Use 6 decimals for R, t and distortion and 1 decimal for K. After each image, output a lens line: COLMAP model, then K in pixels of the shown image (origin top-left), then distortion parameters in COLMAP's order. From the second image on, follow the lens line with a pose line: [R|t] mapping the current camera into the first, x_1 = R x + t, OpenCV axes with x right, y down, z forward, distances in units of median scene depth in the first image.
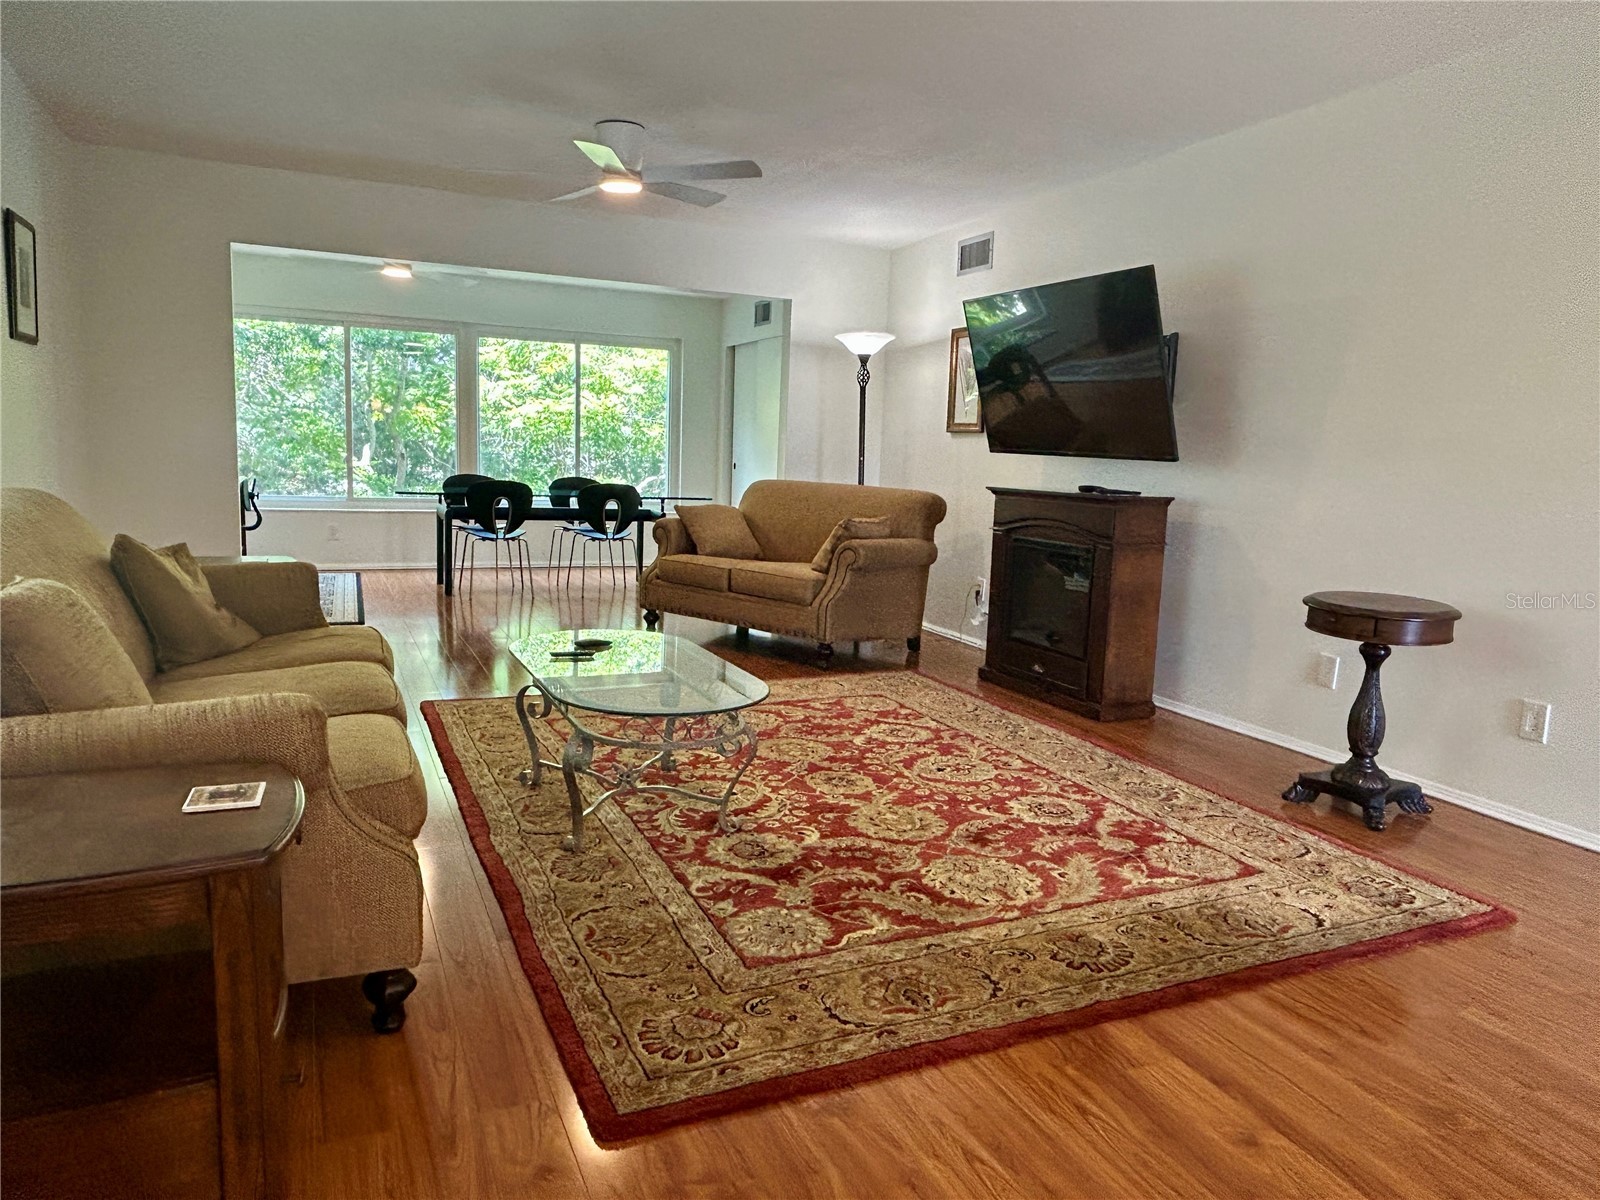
lens RADIAL K [[1042.3, 0, 784.4], [0, 1042.3, 599.4], [0, 0, 1]] dist [-0.001947, -0.000342]
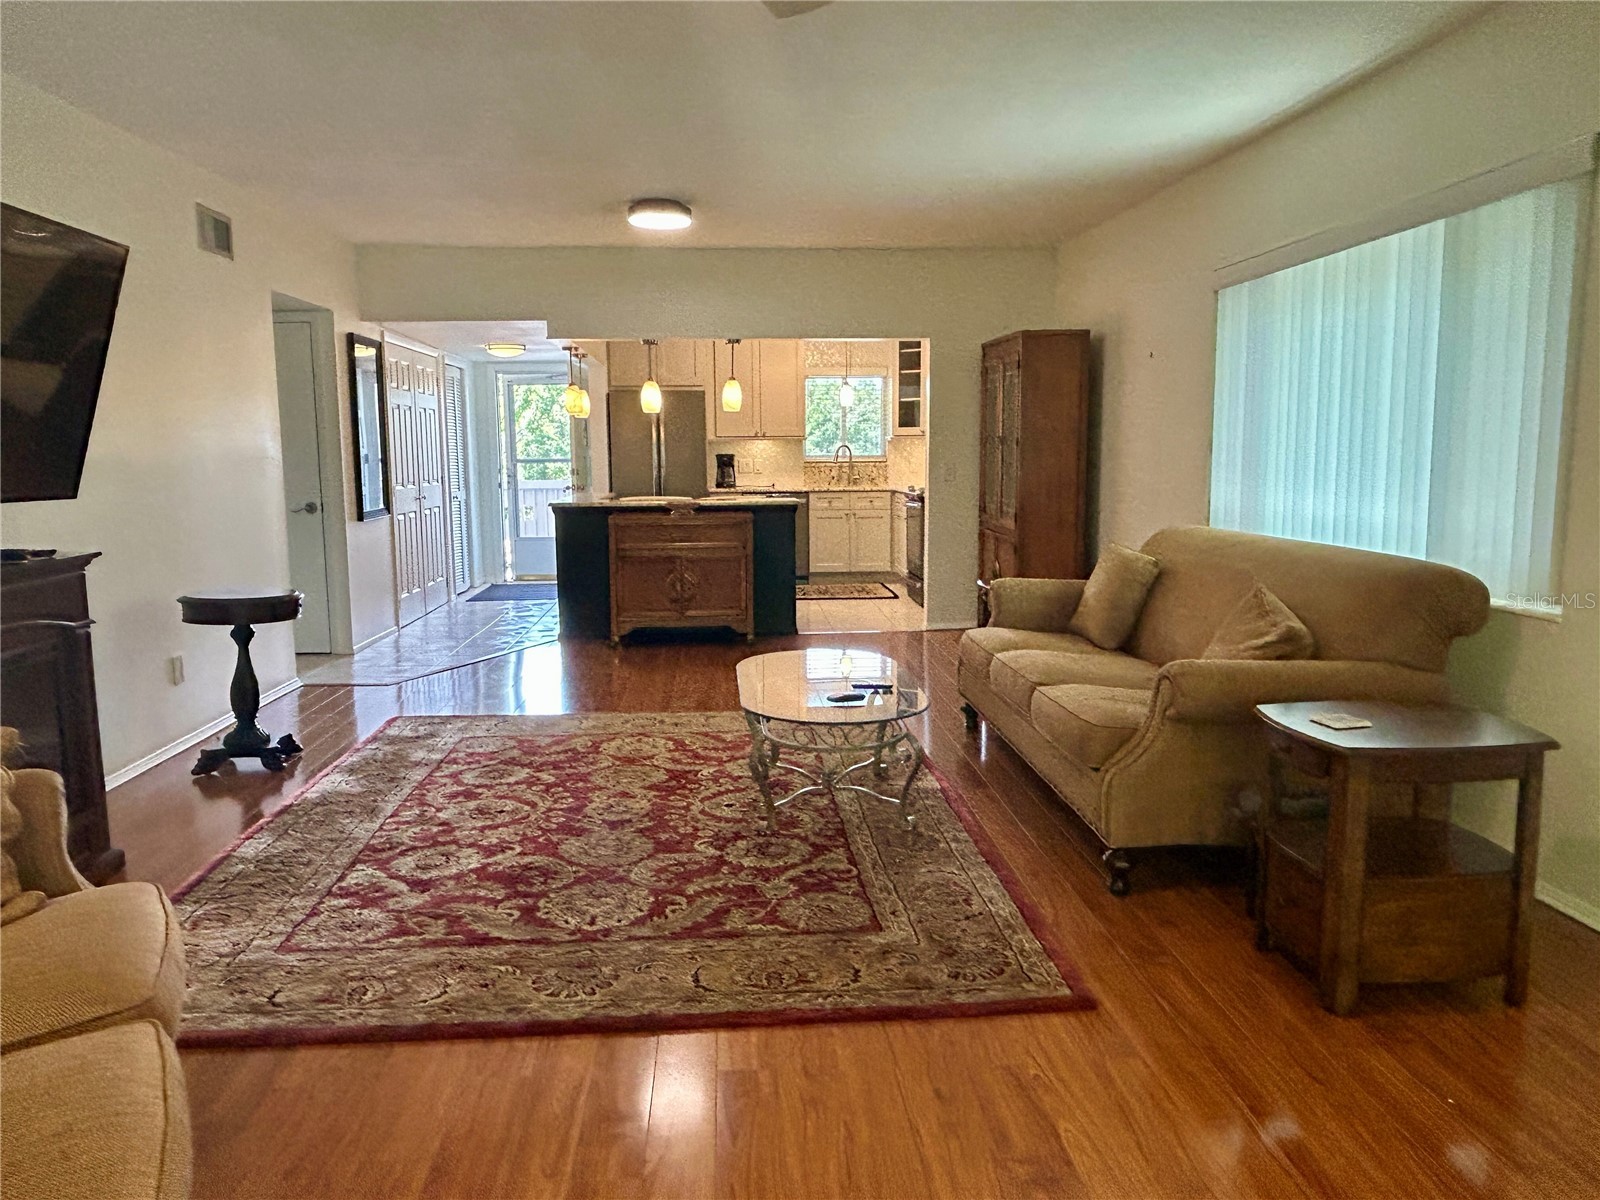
lens RADIAL K [[1109.7, 0, 797.7], [0, 1109.7, 600.7], [0, 0, 1]] dist [0.004713, -0.011272]
pose [[-0.938513, -0.076242, 0.336719, -0.467488], [0.022762, 0.959524, 0.280705, -0.326848], [-0.344492, 0.271109, -0.898791, 1.860345]]
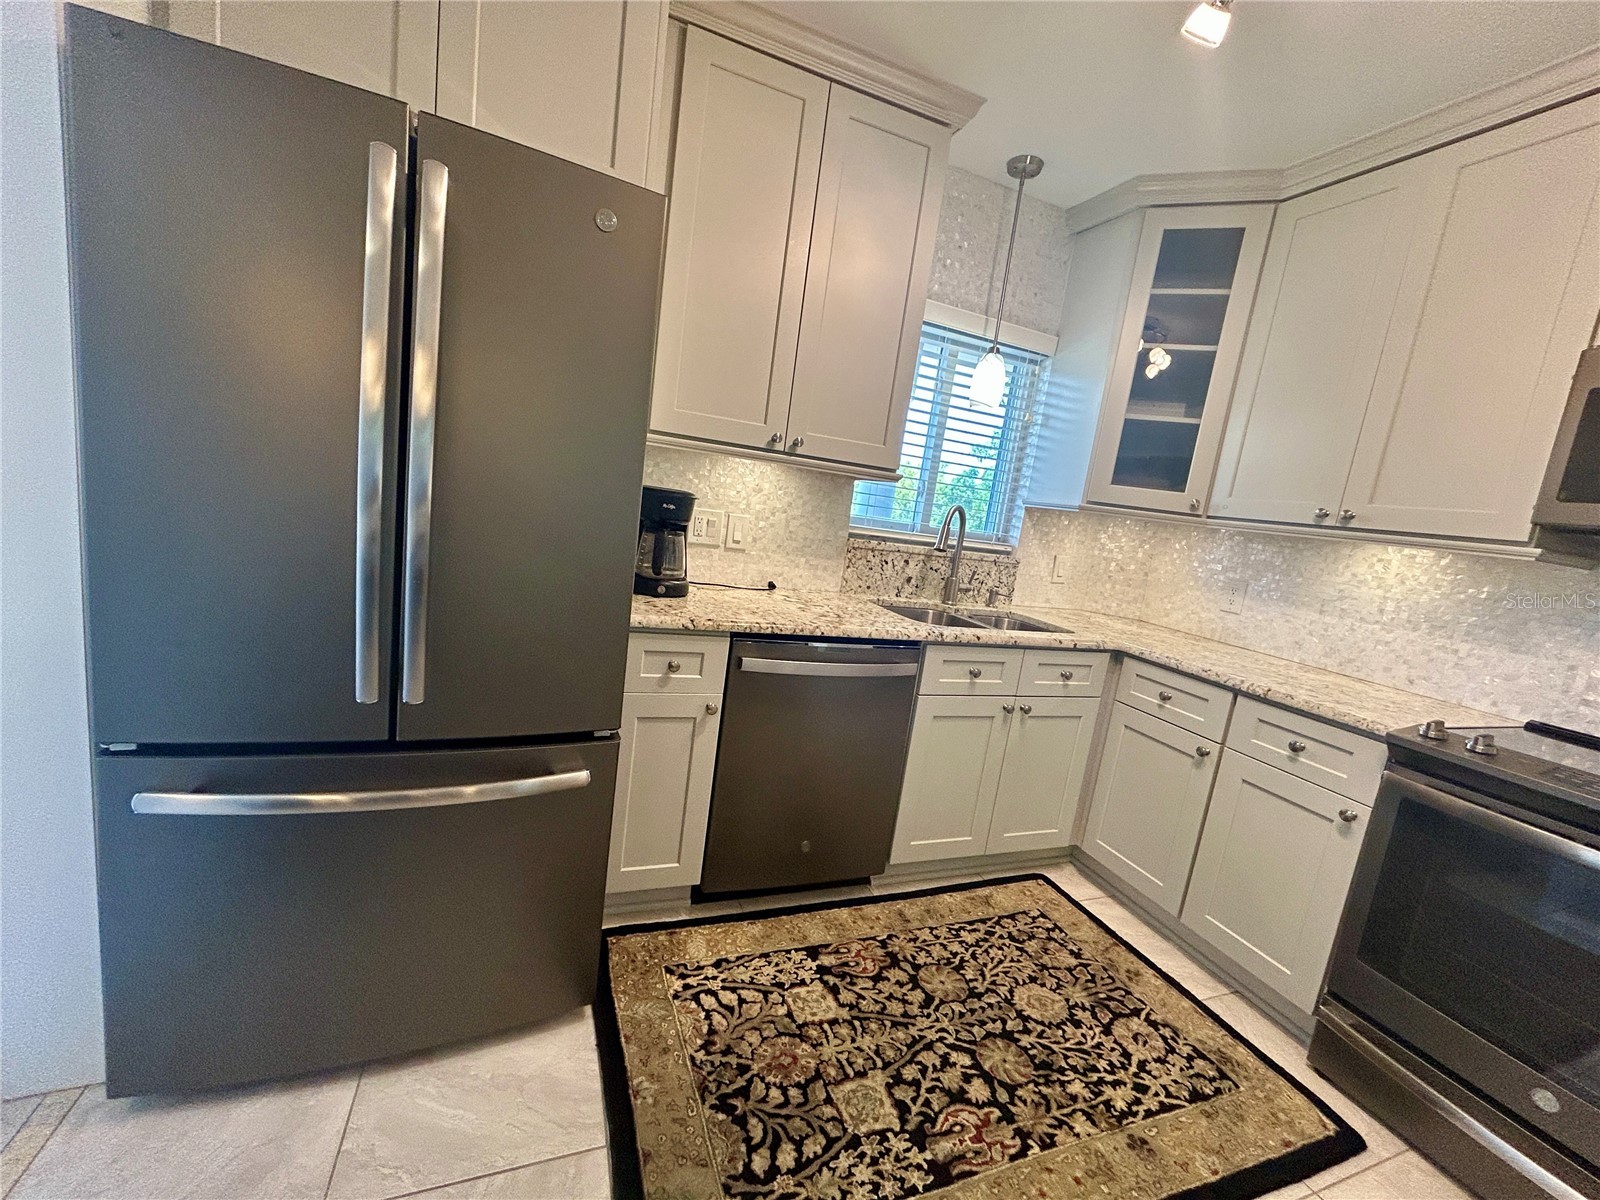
lens RADIAL K [[644.2, 0, 794.5], [0, 644.2, 598.6], [0, 0, 1]] dist [-0.003369, 0.002512]
pose [[-0.984726, -0.173404, 0.015657, 0.601988], [-0.160863, 0.940526, 0.299221, 0.026470], [-0.066612, 0.292132, -0.954055, -0.279705]]
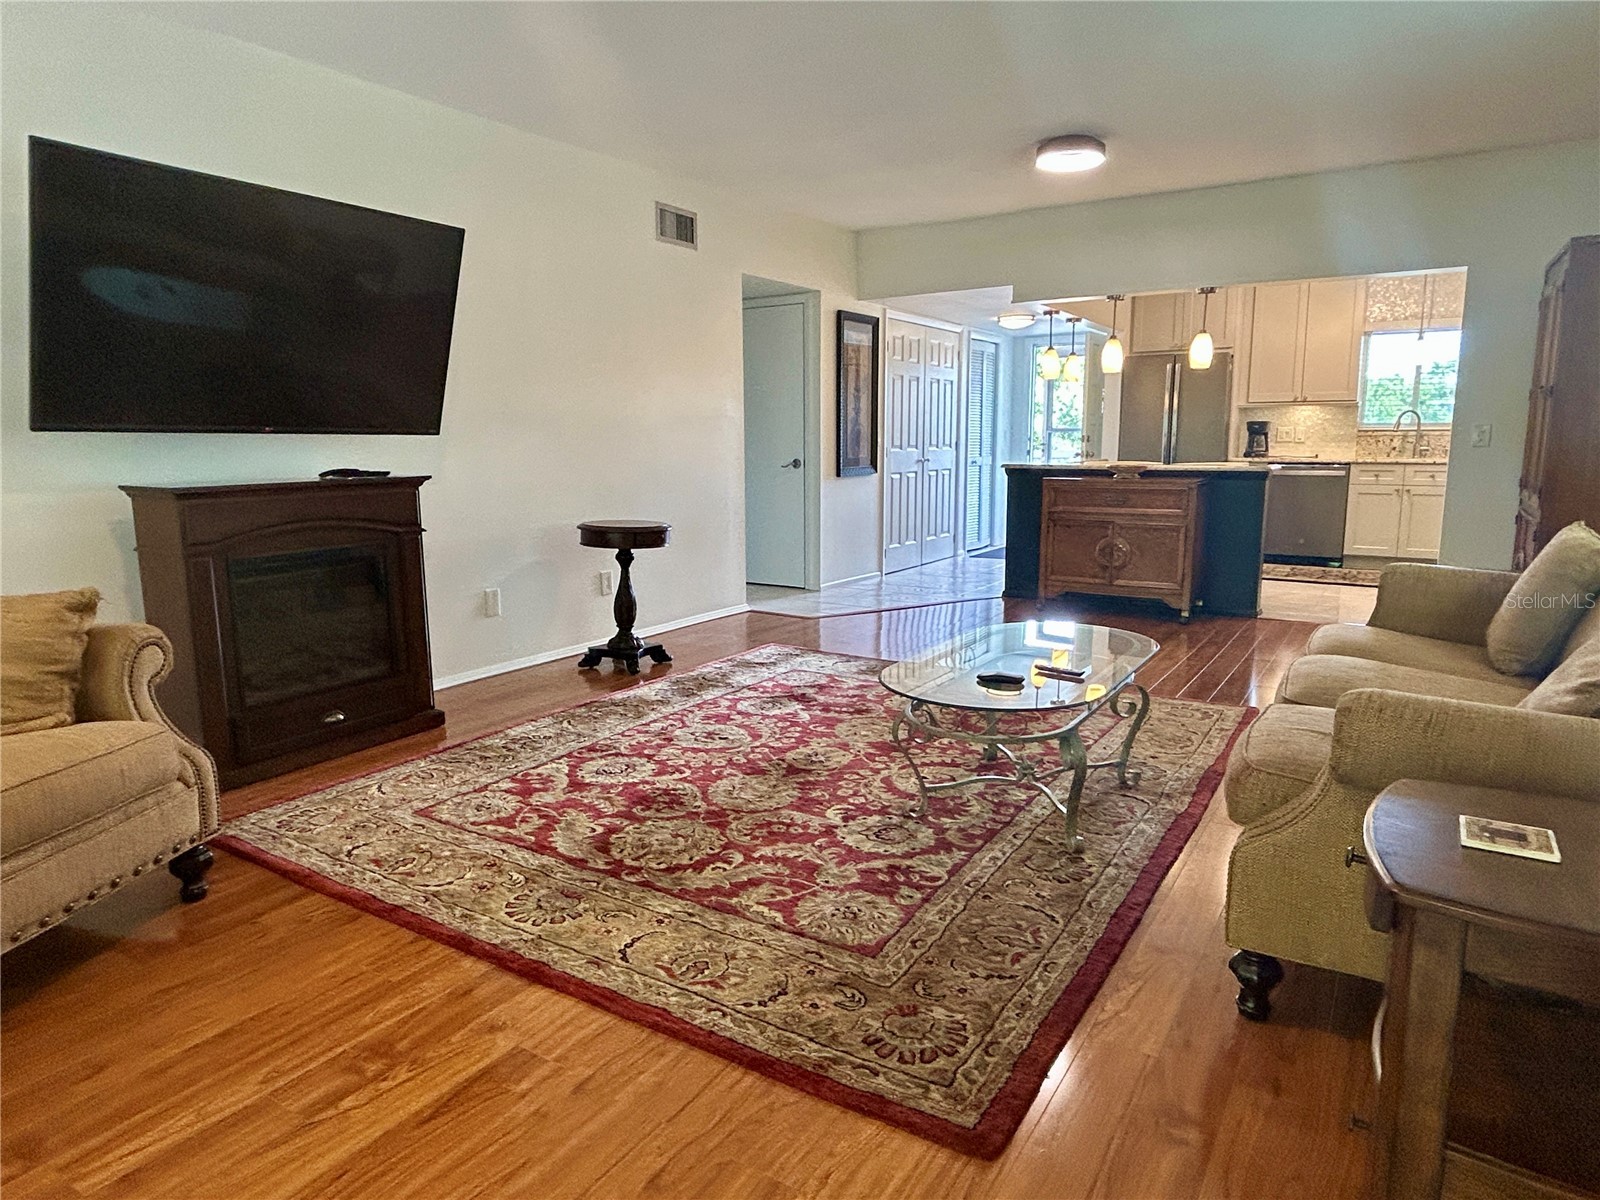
lens RADIAL K [[977.5, 0, 791.9], [0, 977.5, 599.6], [0, 0, 1]] dist [0.001064, -0.007077]
pose [[-0.549454, -0.170242, 0.817996, -0.686636], [0.106743, 0.956697, 0.270809, -0.234283], [-0.828677, 0.236113, -0.507489, 1.460127]]
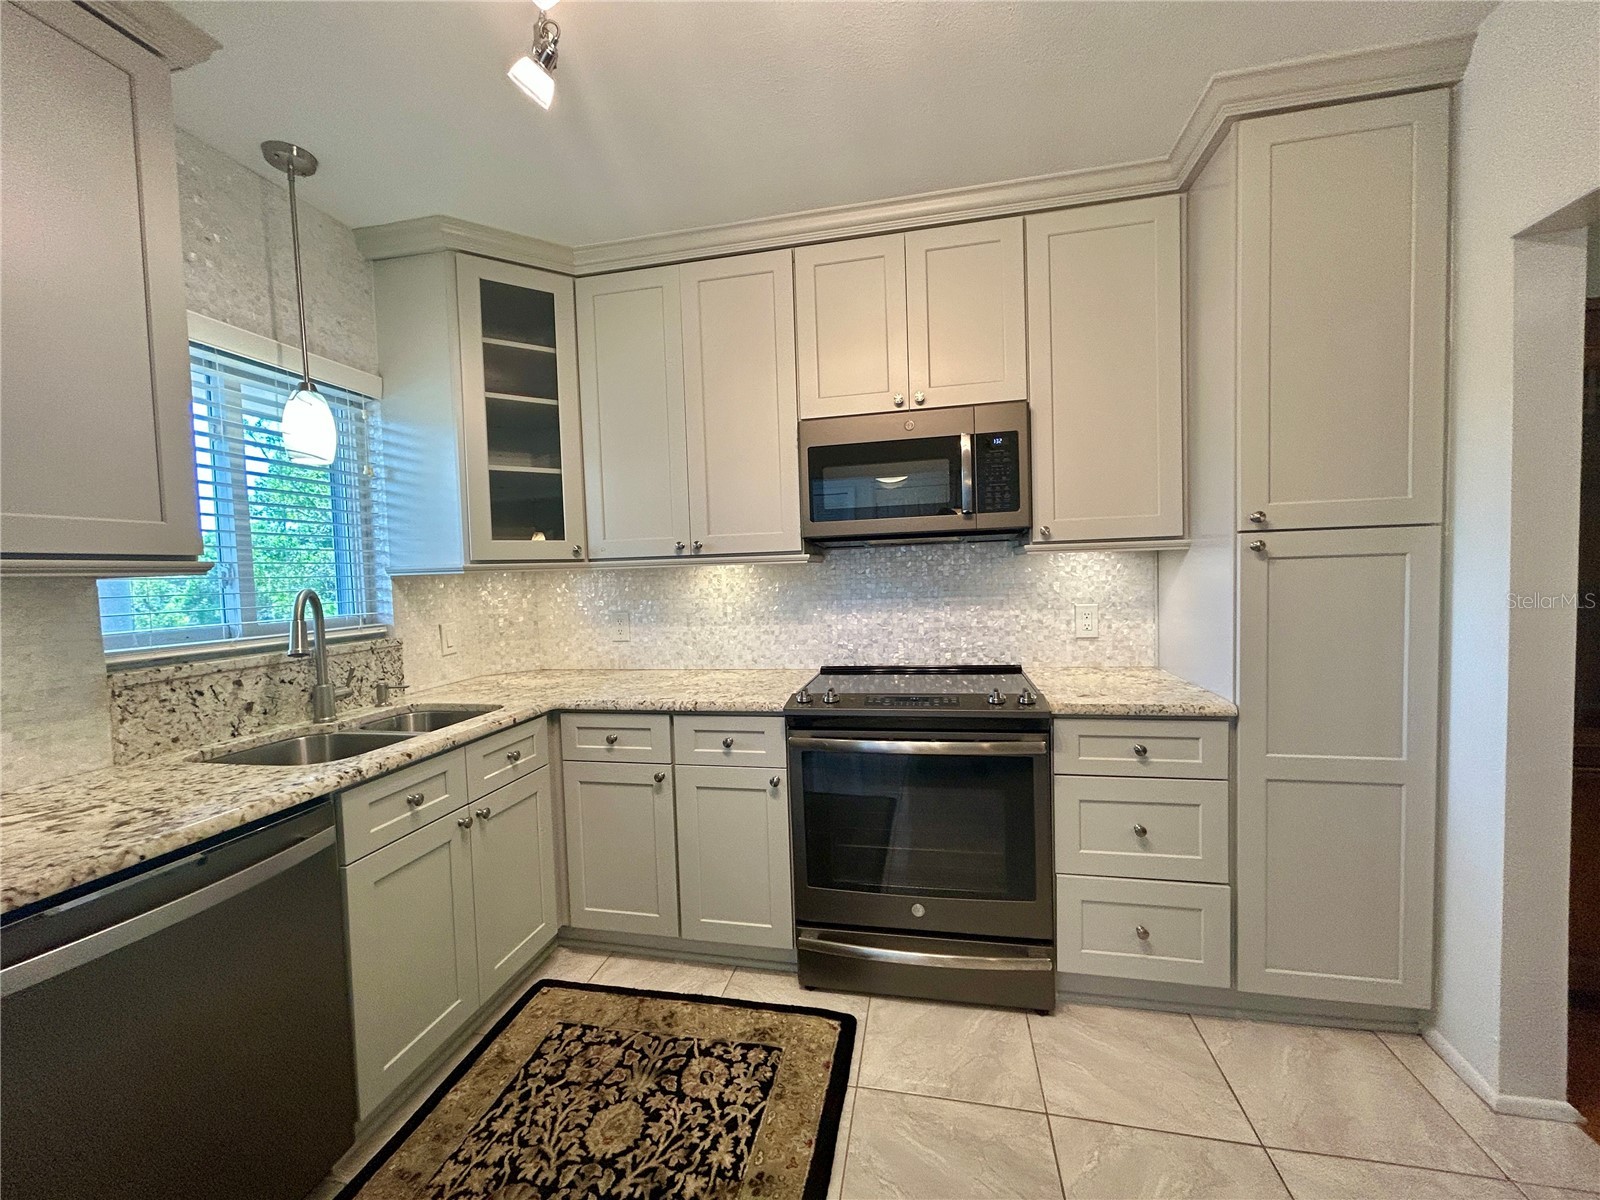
lens RADIAL K [[644.2, 0, 794.5], [0, 644.2, 599.4], [0, 0, 1]] dist [-0.003369, 0.002512]
pose [[-0.586487, 0.017442, -0.809771, 0.644015], [-0.105574, 0.989593, 0.097778, 0.027485], [0.803048, 0.142837, -0.578542, -0.373826]]
